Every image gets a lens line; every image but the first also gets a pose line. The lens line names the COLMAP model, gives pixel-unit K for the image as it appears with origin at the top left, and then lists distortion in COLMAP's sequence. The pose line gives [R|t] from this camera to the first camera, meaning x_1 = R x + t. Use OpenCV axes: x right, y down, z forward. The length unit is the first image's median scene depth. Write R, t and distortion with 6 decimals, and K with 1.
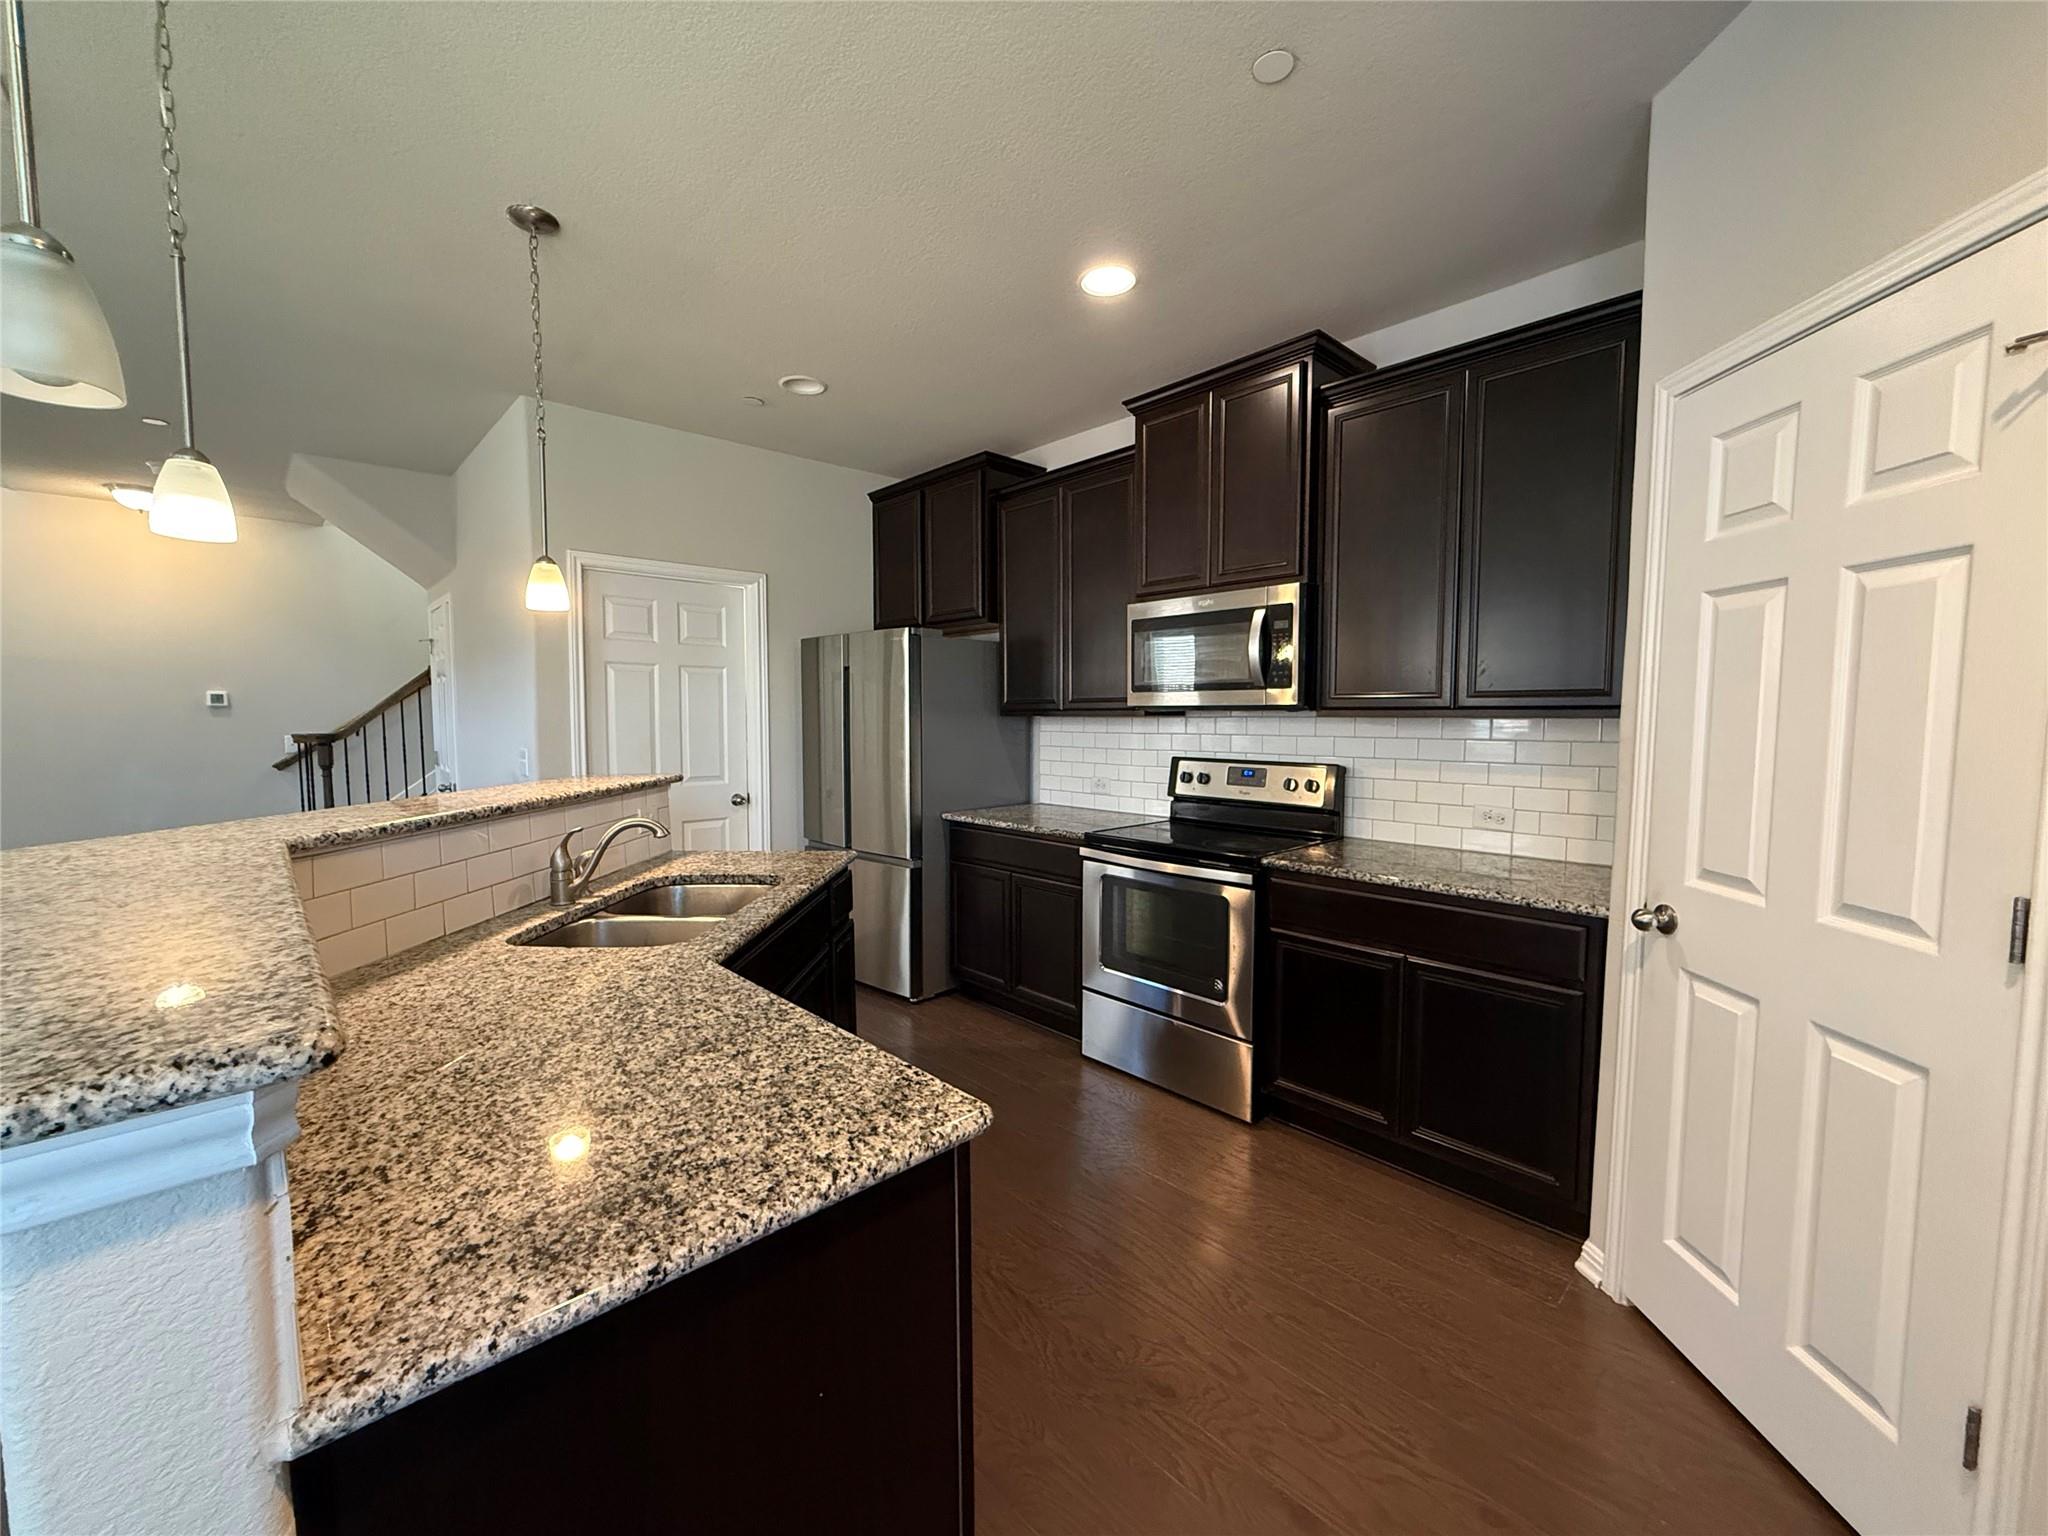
lens RADIAL K [[811.3, 0, 1024.0], [0, 811.3, 768.0], [0, 0, 1]] dist [-0.001146, 0.000150]
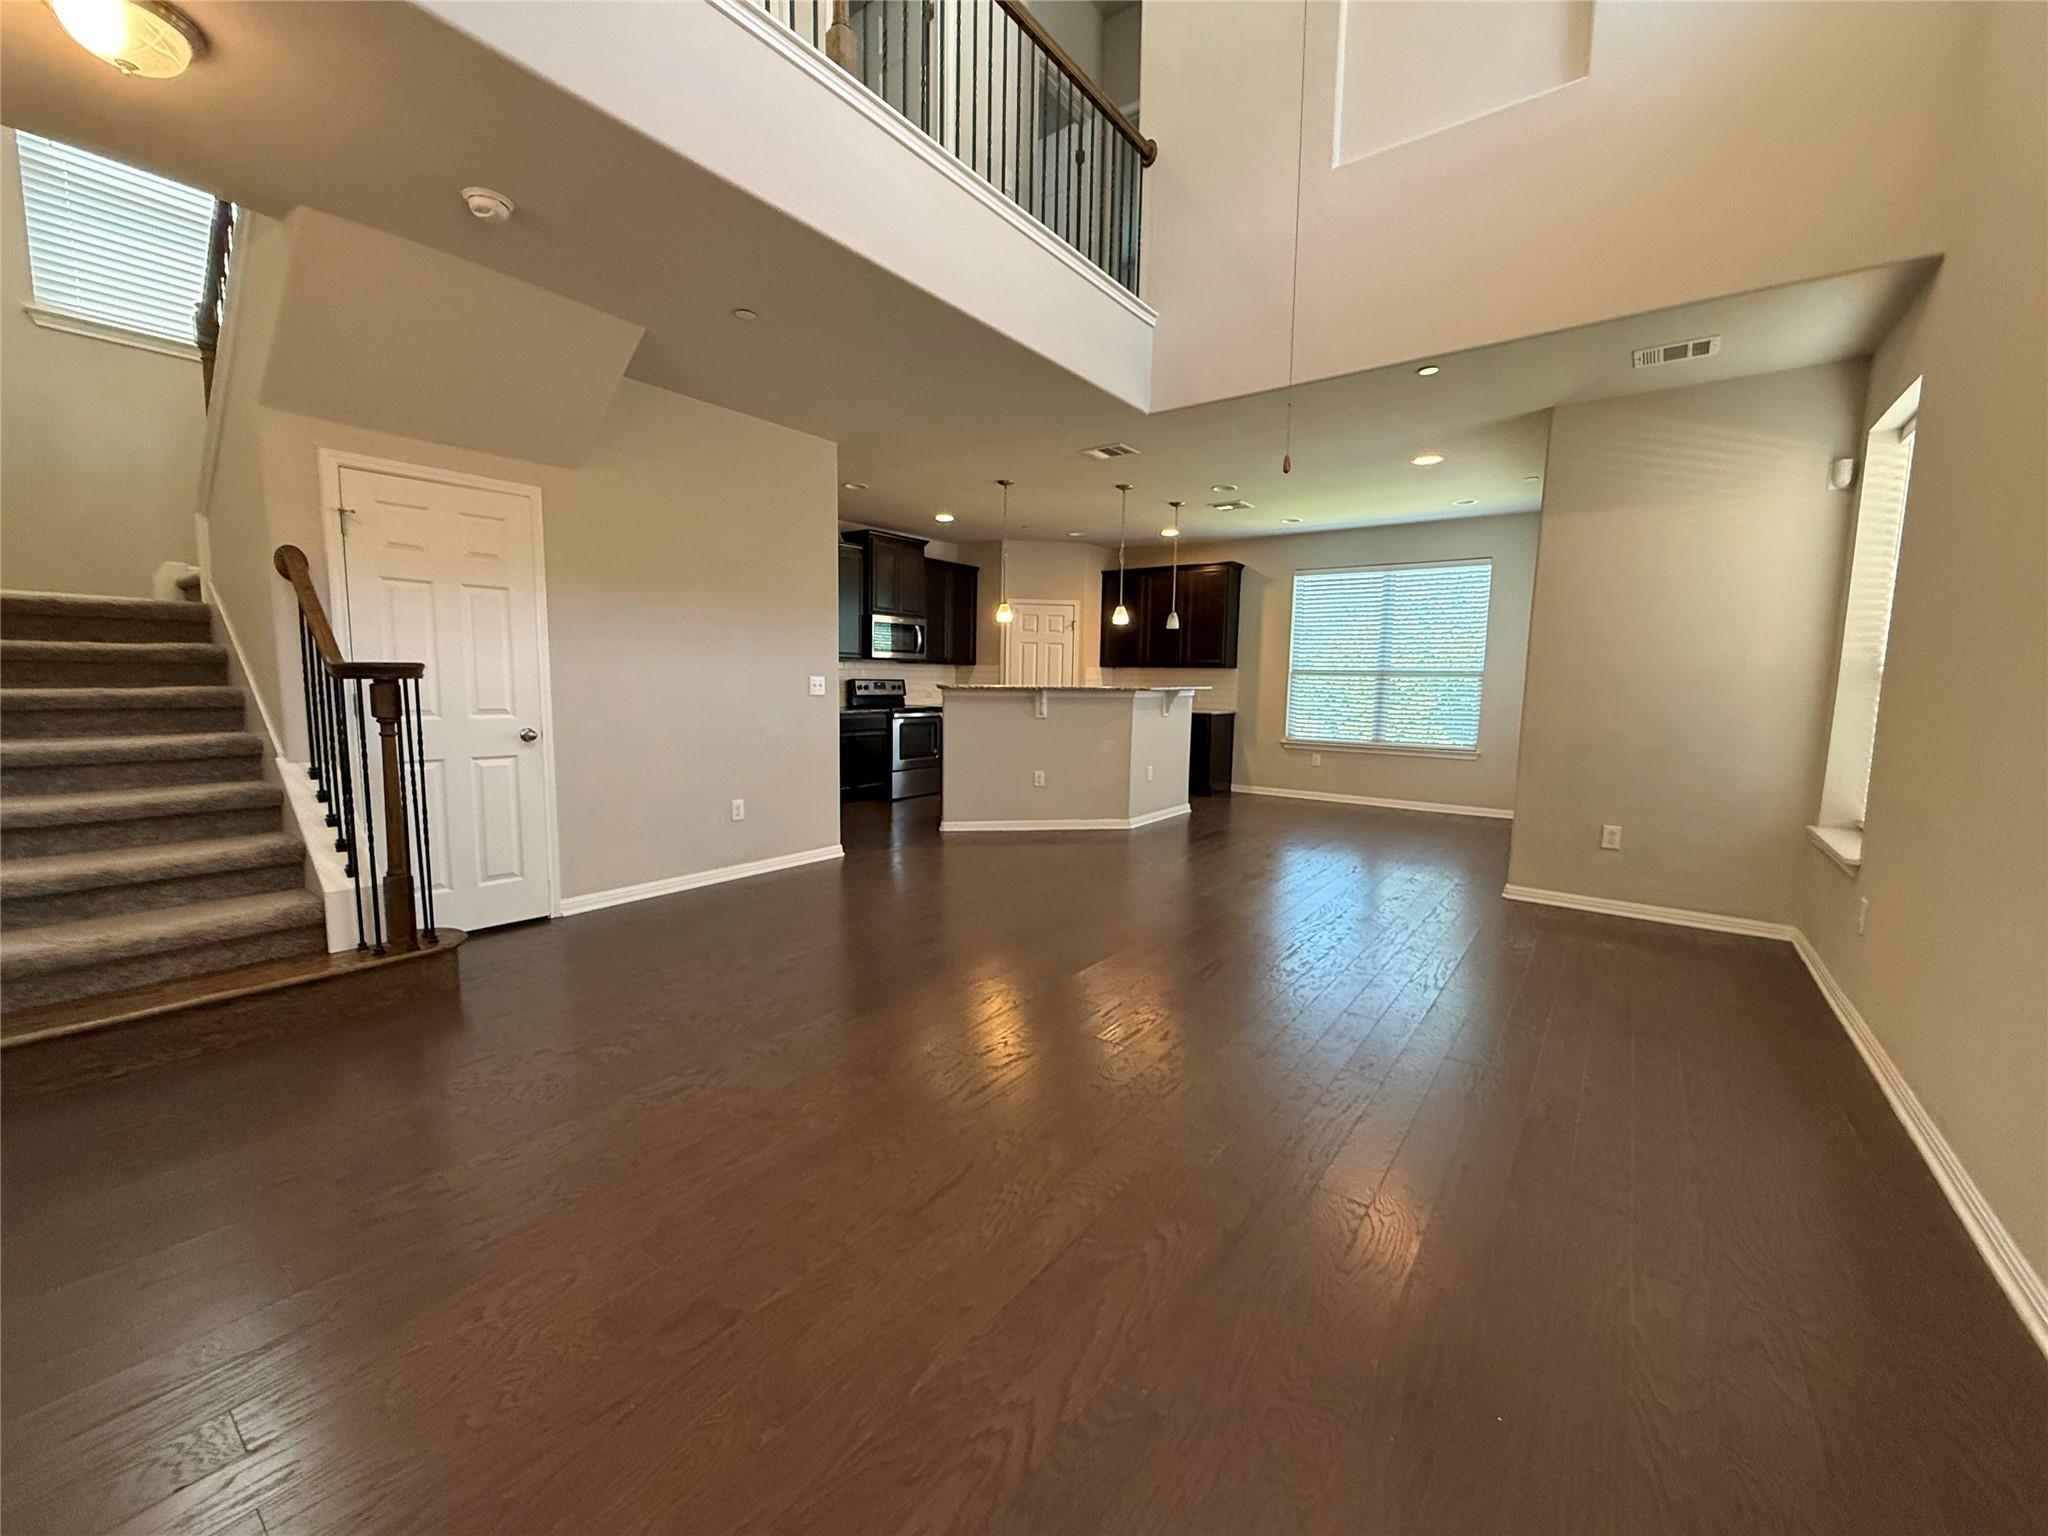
lens RADIAL K [[811.3, 0, 1024.0], [0, 811.3, 768.0], [0, 0, 1]] dist [-0.001146, 0.000150]
pose [[-0.142060, -0.117625, 0.982845, -2.314672], [0.043330, 0.991224, 0.124891, -0.032219], [-0.988909, 0.060329, -0.135716, 0.904842]]
